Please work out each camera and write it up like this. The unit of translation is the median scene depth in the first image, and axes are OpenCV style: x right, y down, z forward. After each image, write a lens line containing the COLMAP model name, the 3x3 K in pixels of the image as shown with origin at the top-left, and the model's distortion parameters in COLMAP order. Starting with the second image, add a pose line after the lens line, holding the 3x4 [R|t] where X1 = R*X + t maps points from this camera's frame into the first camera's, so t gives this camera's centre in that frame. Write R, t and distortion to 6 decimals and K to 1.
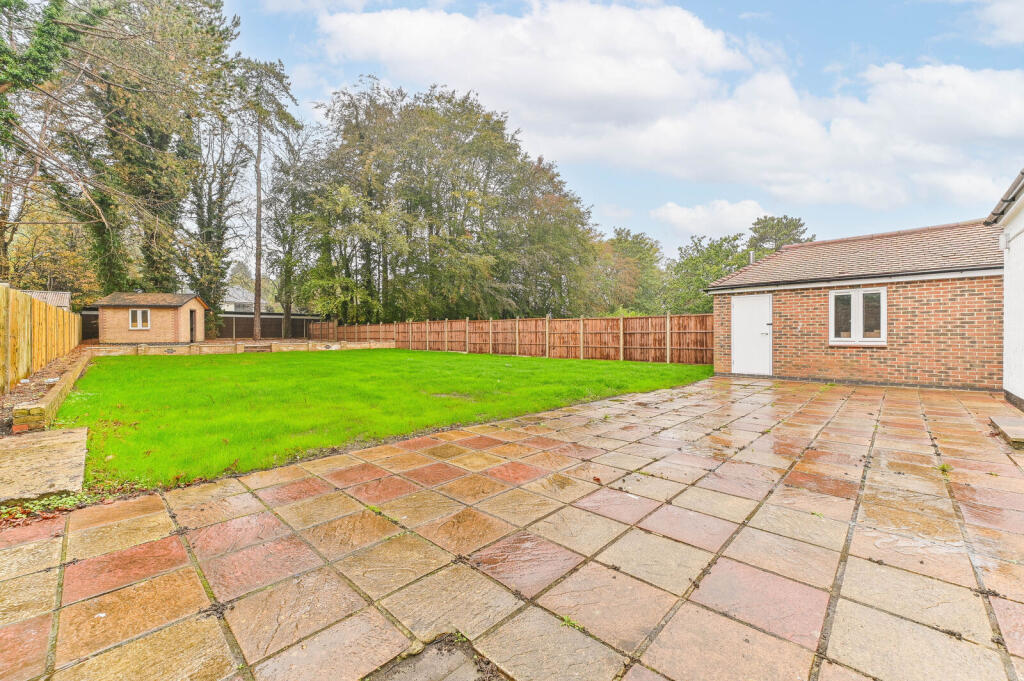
lens RADIAL K [[407.4, 0, 511.4], [0, 407.4, 333.1], [0, 0, 1]] dist [-0.002064, -0.000664]
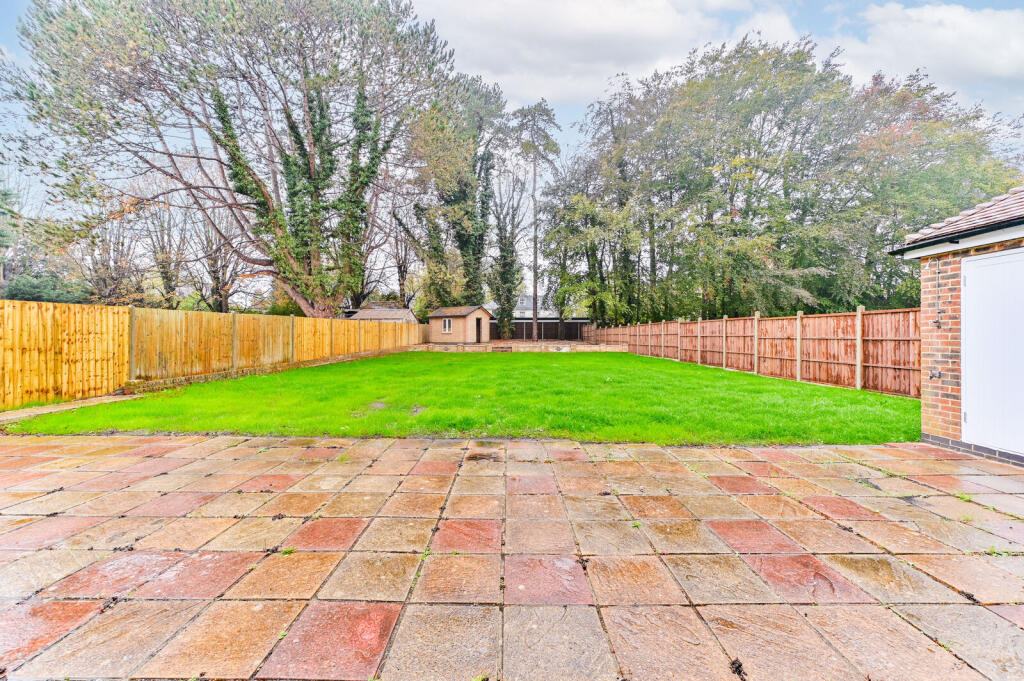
lens RADIAL K [[407.4, 0, 511.4], [0, 407.4, 333.1], [0, 0, 1]] dist [-0.002064, -0.000664]
pose [[0.688250, -0.001175, -0.725473, 0.236604], [-0.000381, 0.999998, -0.001981, -0.005642], [0.725473, 0.001640, 0.688248, 0.170293]]
